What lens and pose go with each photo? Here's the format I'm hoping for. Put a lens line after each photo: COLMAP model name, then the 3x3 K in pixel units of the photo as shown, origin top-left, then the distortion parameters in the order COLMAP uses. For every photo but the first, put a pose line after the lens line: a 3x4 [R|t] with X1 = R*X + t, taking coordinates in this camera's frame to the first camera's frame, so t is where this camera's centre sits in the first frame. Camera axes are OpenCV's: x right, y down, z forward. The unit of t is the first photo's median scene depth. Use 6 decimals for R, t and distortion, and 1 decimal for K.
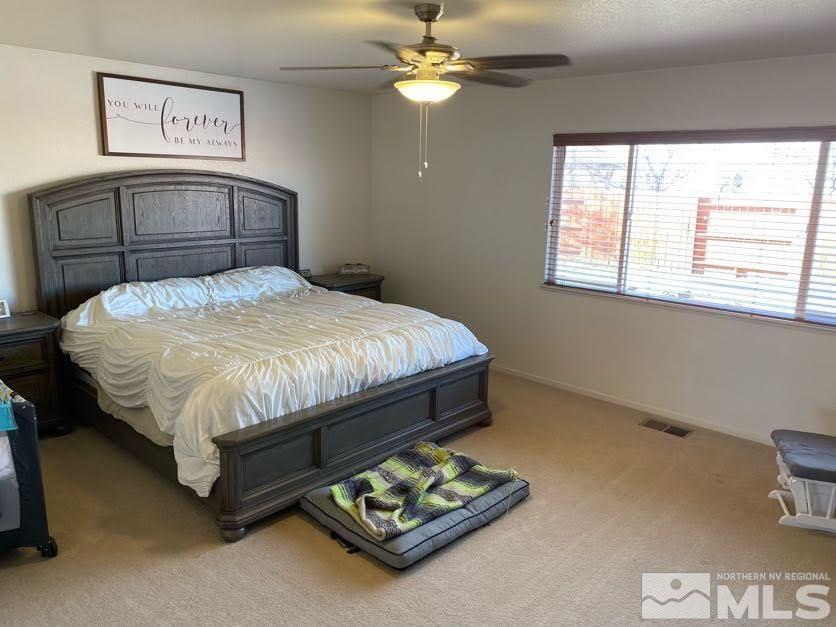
lens RADIAL K [[624.4, 0, 418.0], [0, 624.4, 313.5], [0, 0, 1]] dist [0.059082, -0.093601]
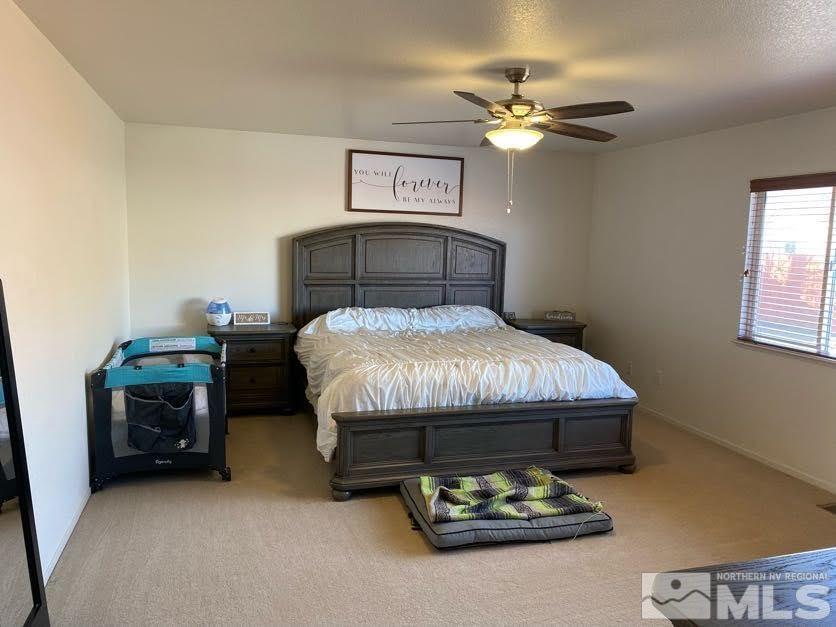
lens RADIAL K [[624.4, 0, 418.0], [0, 624.4, 313.5], [0, 0, 1]] dist [0.059082, -0.093601]
pose [[0.864152, 0.060515, -0.499579, 0.304828], [-0.116668, 0.989787, -0.081913, 0.053483], [0.489520, 0.129070, 0.862387, -0.032127]]
